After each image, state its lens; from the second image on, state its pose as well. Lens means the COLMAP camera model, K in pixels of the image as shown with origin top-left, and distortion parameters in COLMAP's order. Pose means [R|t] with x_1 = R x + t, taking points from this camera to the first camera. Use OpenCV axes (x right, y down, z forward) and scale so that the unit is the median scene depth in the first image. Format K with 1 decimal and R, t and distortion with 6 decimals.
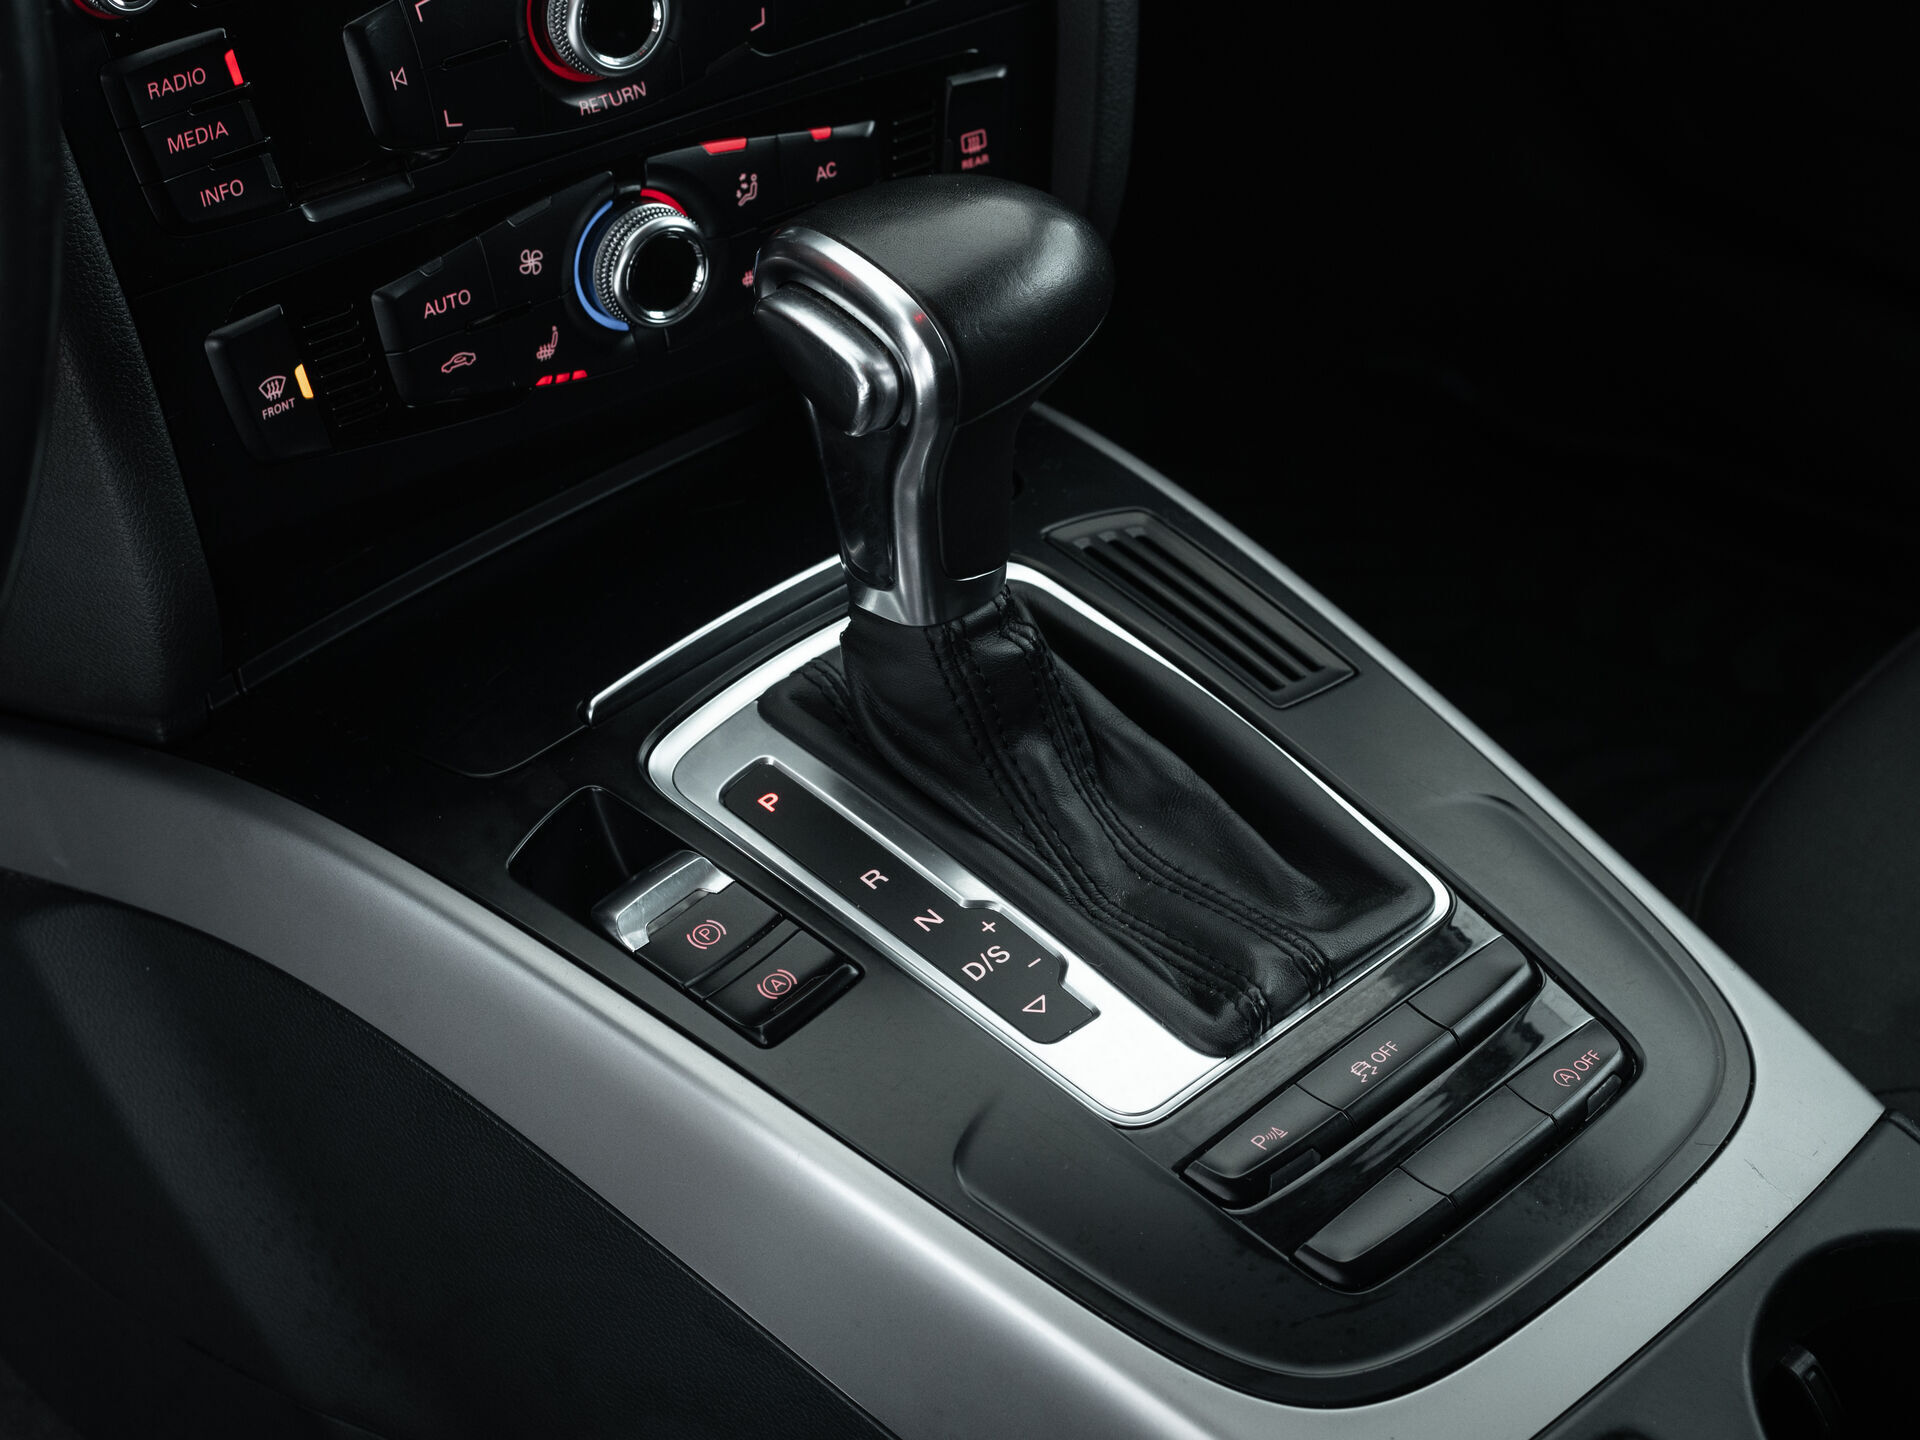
lens RADIAL K [[3427.2, 0, 960.0], [0, 3427.2, 720.0], [0, 0, 1]] dist [-0.124724, -0.150280]
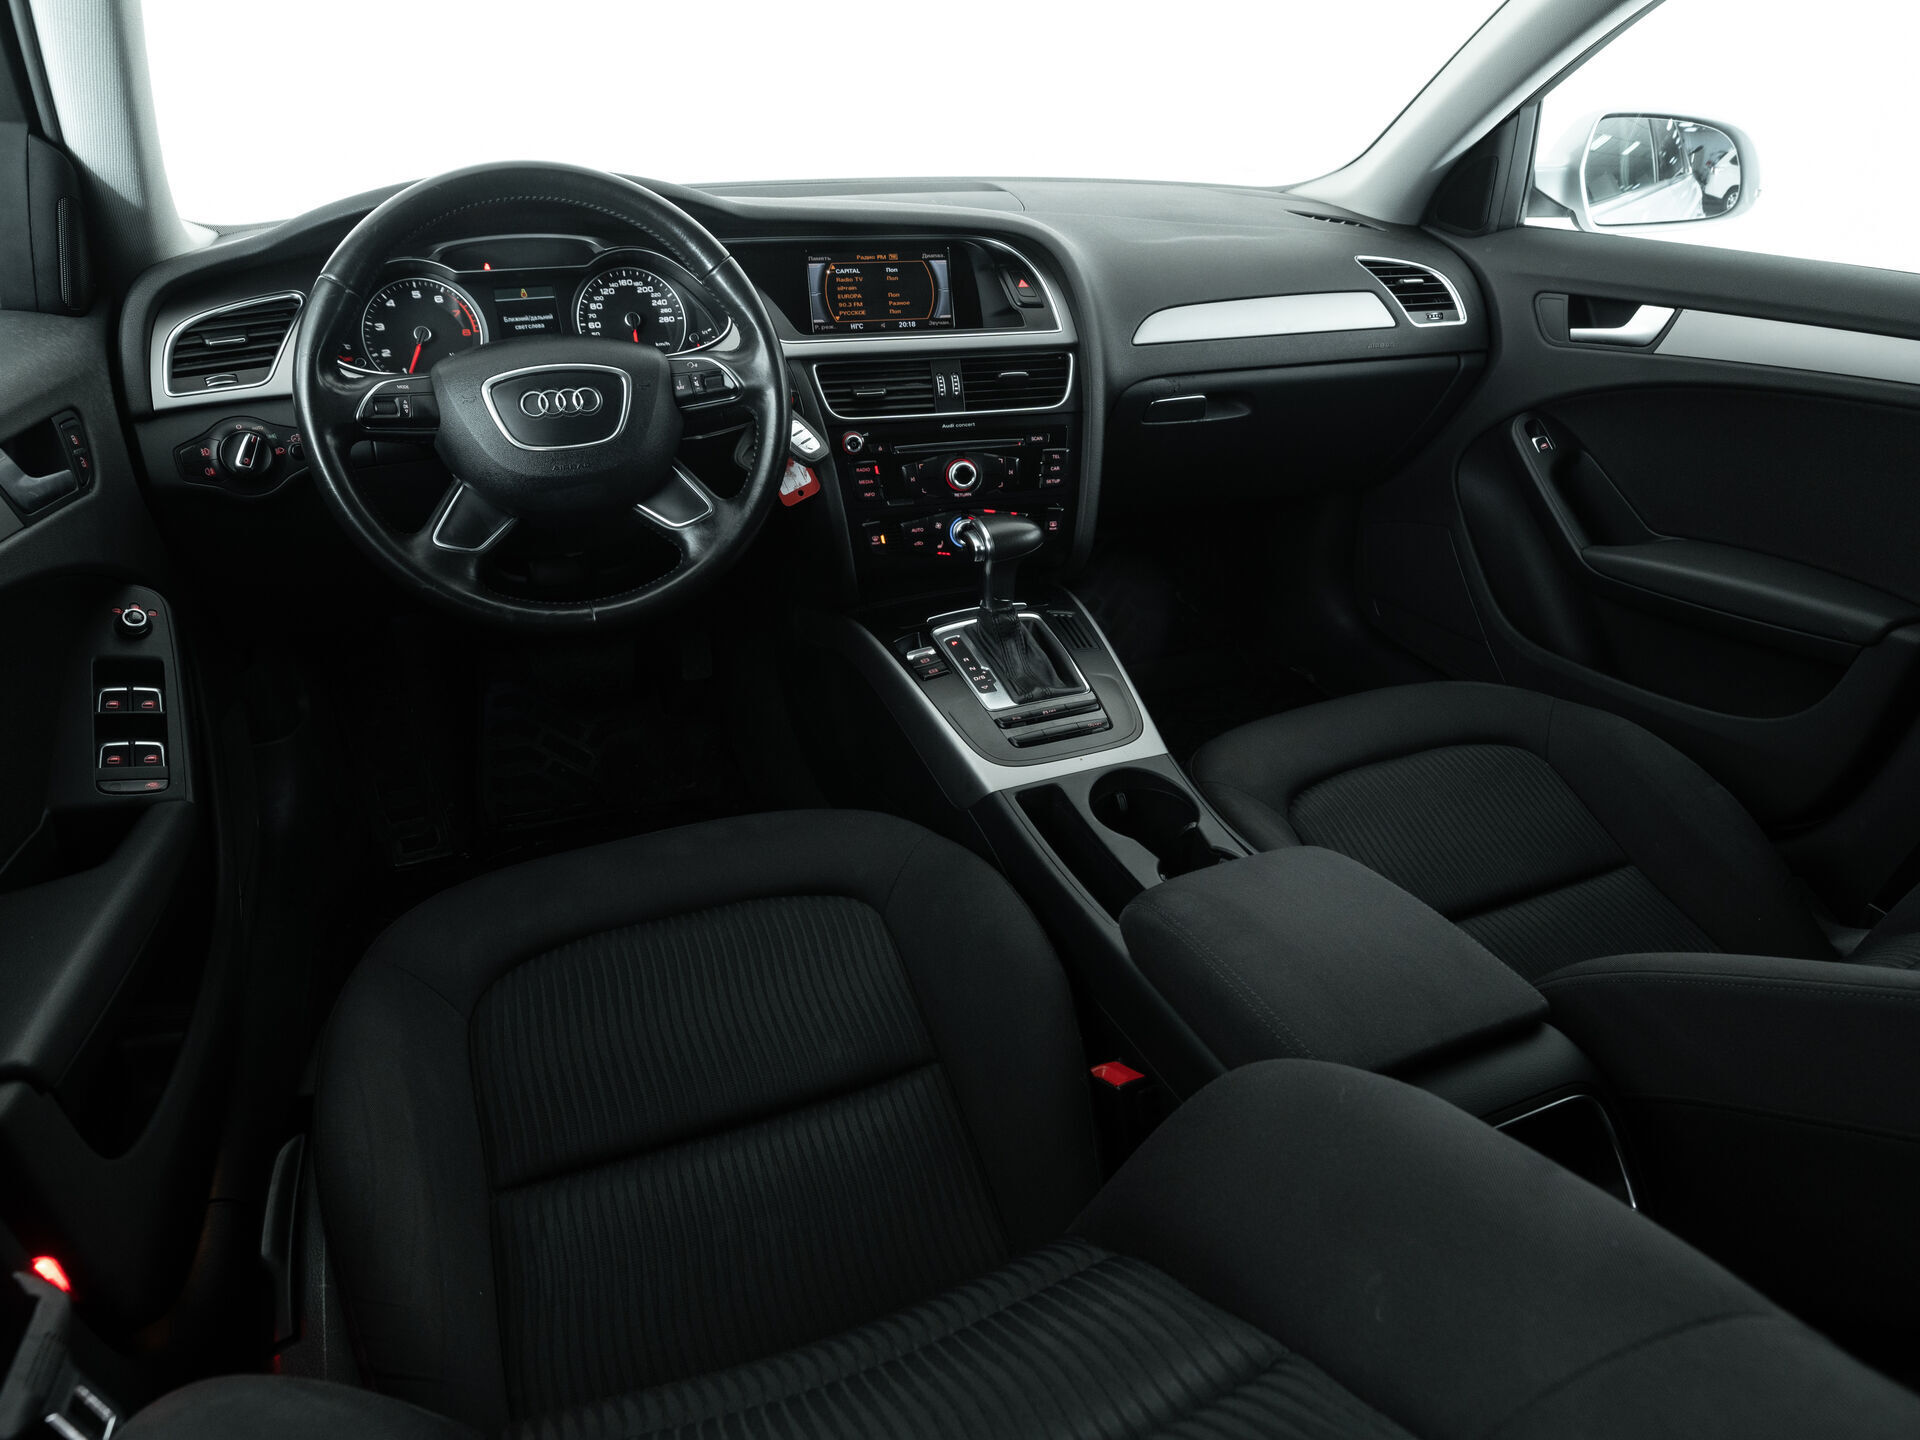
lens RADIAL K [[1251.7, 0, 1020.9], [0, 1251.7, 716.5], [0, 0, 1]] dist [-0.023900, -0.000366]
pose [[0.925672, 0.188903, -0.327792, 0.600618], [-0.231910, 0.967876, -0.097126, 0.263176], [0.298915, 0.165925, 0.939744, -0.537817]]
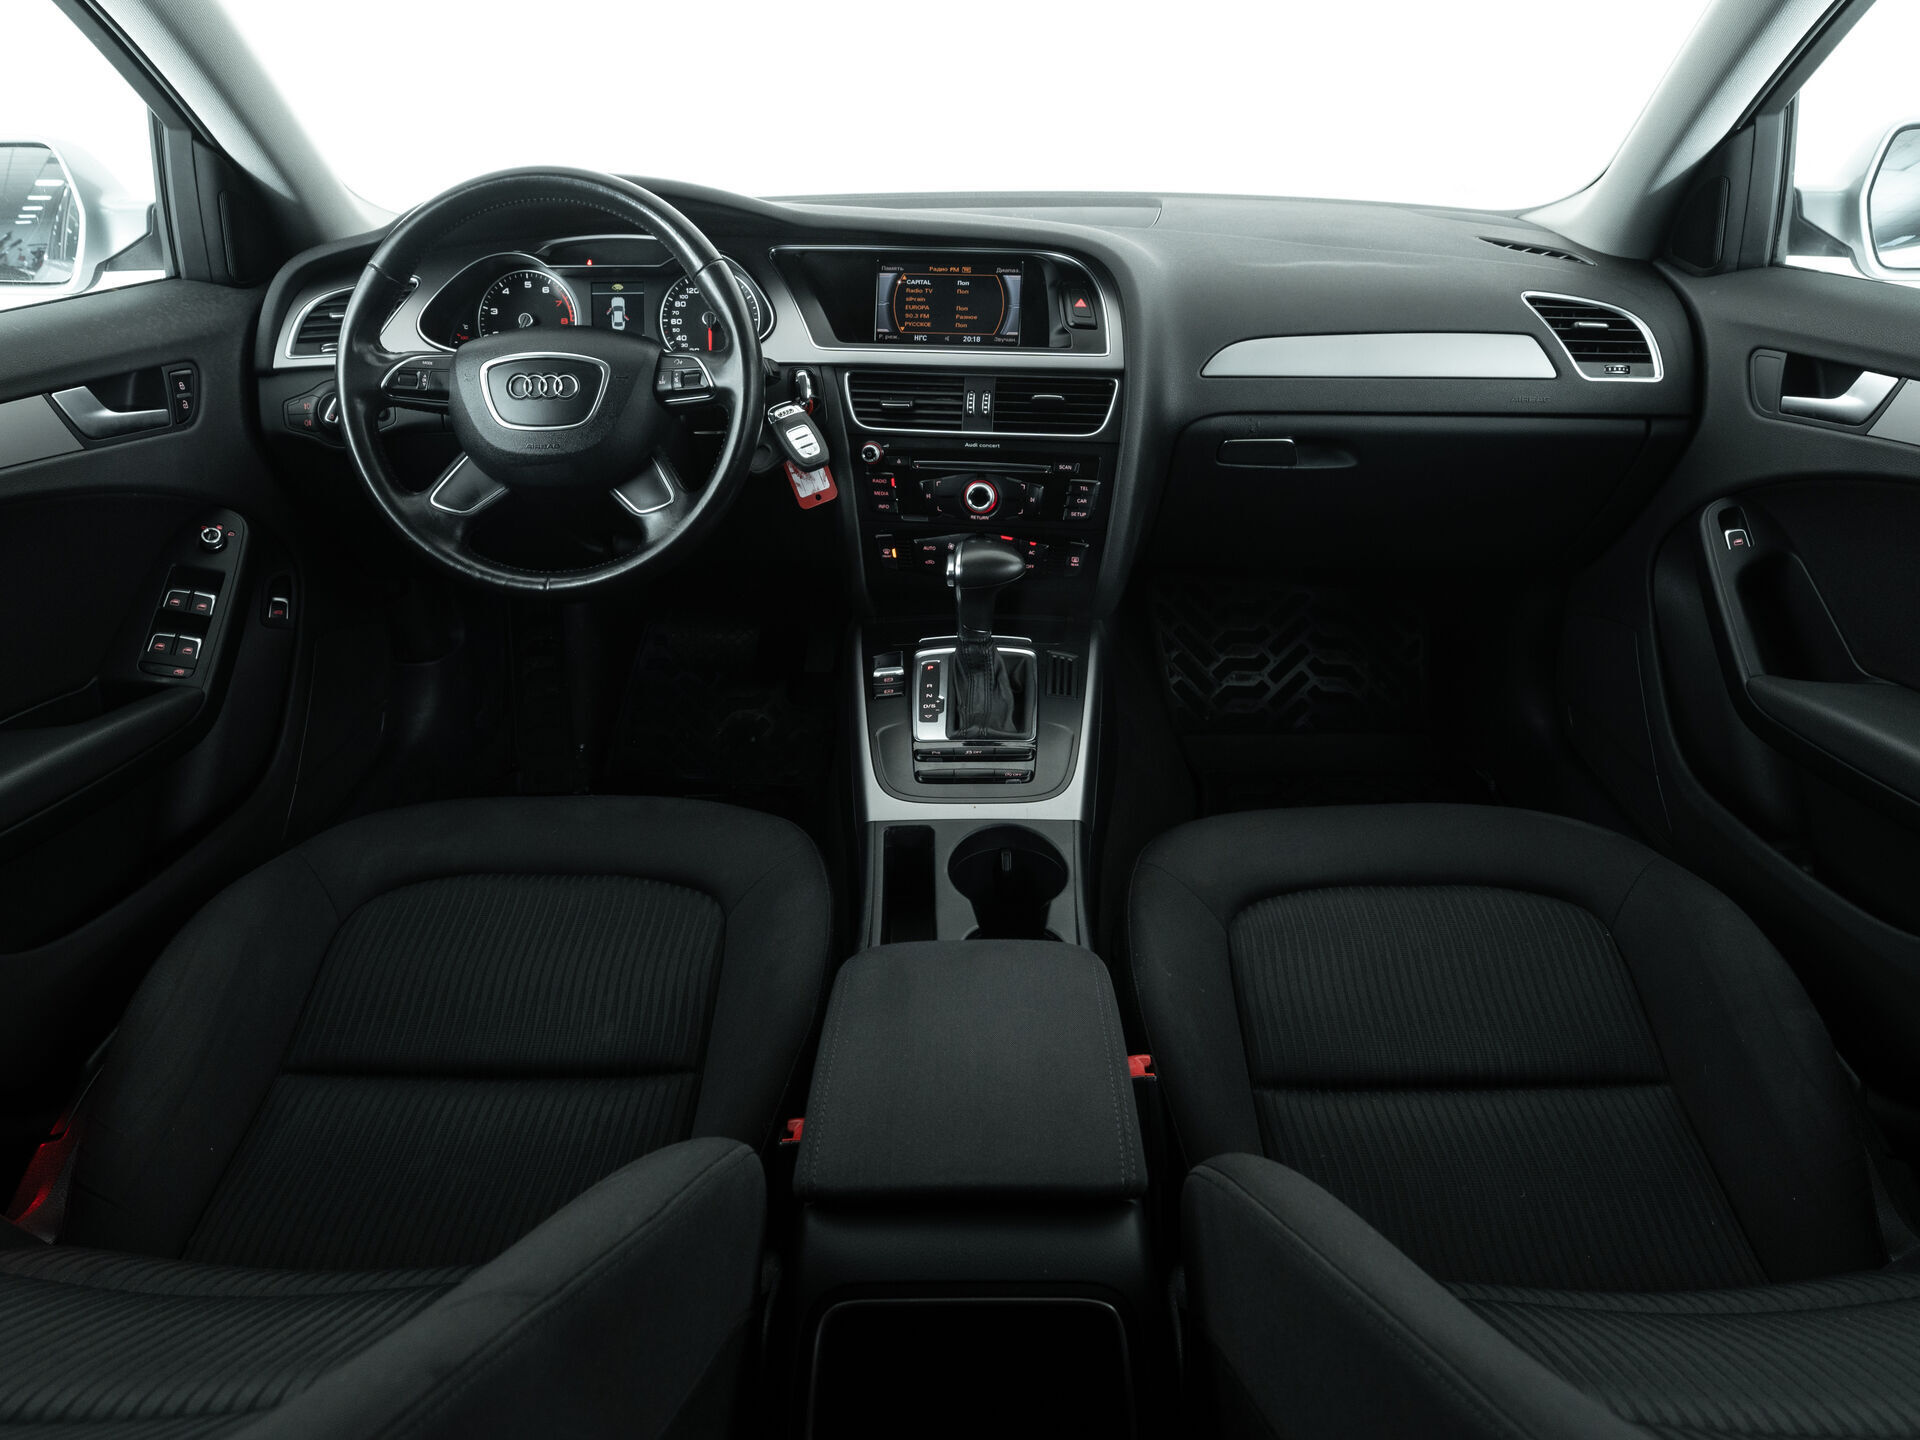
lens RADIAL K [[1289.7, 0, 965.1], [0, 1289.7, 712.3], [0, 0, 1]] dist [-0.022249, -0.000681]
pose [[0.690262, 0.321273, -0.648322, 1.084208], [-0.417762, 0.908540, 0.005436, 0.048718], [0.590773, 0.267092, 0.761347, -0.229287]]
